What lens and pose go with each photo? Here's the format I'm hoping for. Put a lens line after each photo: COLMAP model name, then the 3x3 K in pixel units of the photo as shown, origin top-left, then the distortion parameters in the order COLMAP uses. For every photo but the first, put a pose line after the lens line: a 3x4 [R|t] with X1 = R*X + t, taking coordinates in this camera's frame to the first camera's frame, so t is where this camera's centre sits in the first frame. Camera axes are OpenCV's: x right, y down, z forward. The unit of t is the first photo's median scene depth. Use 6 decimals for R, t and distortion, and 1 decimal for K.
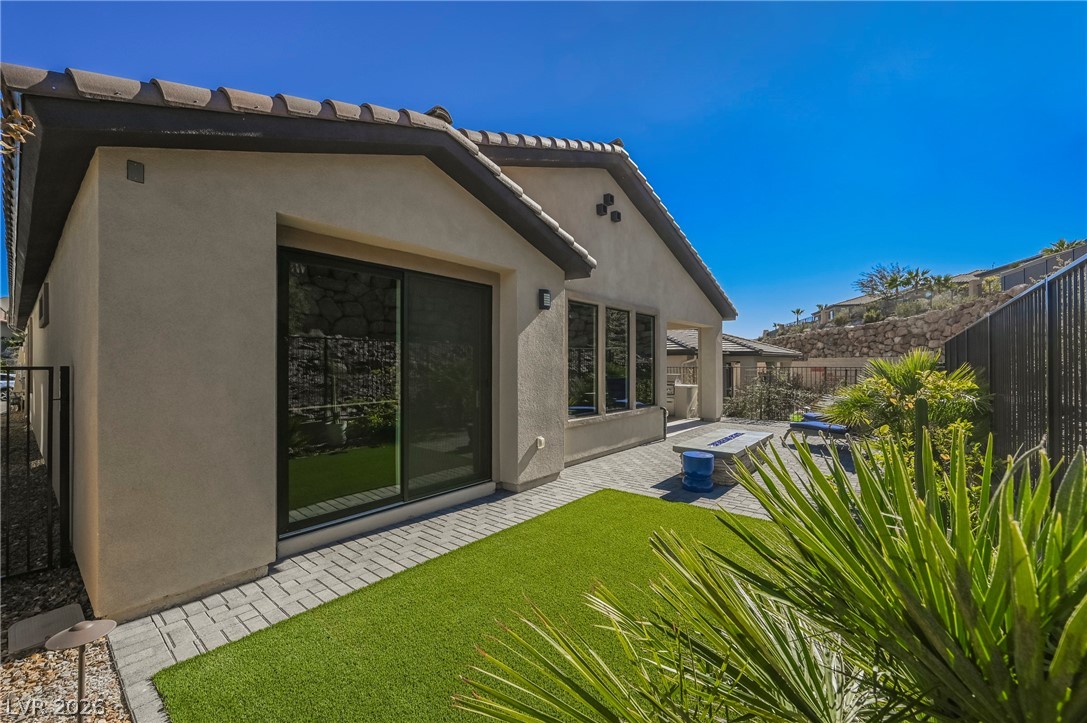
lens RADIAL K [[427.4, 0, 543.5], [0, 427.4, 360.5], [0, 0, 1]] dist [0.000209, 0.000318]
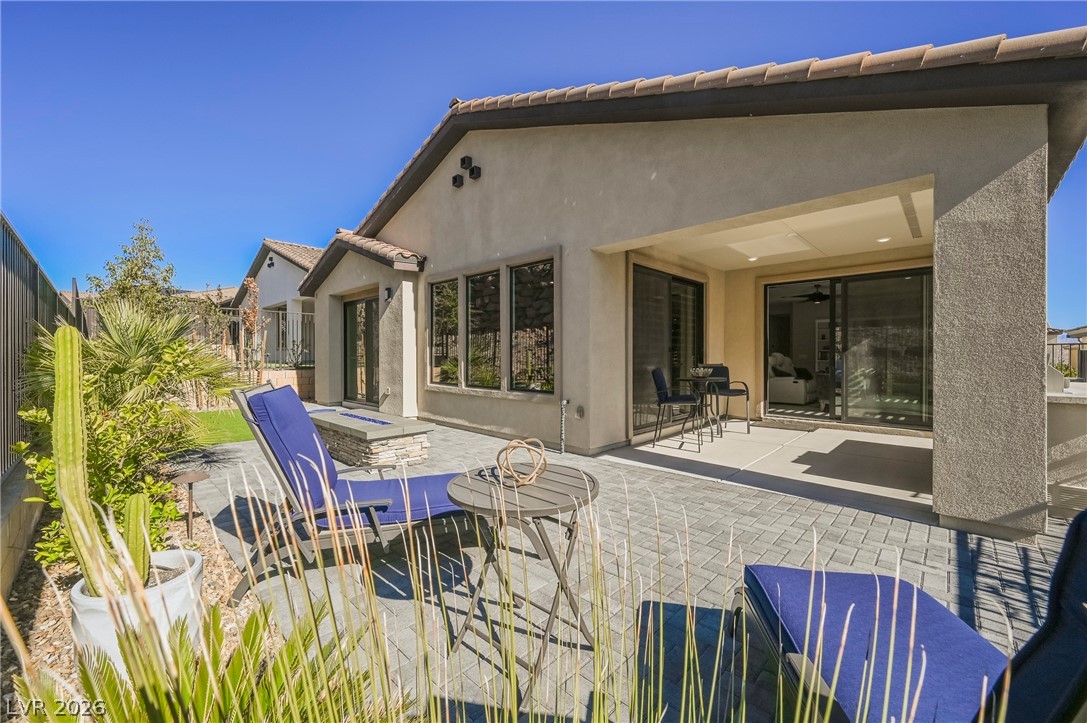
lens RADIAL K [[427.4, 0, 543.5], [0, 427.4, 360.5], [0, 0, 1]] dist [0.000209, 0.000318]
pose [[-0.075126, 0.008955, -0.997134, 1.056339], [0.000149, 0.999960, 0.008969, 0.053361], [0.997174, 0.000525, -0.075124, 1.202208]]
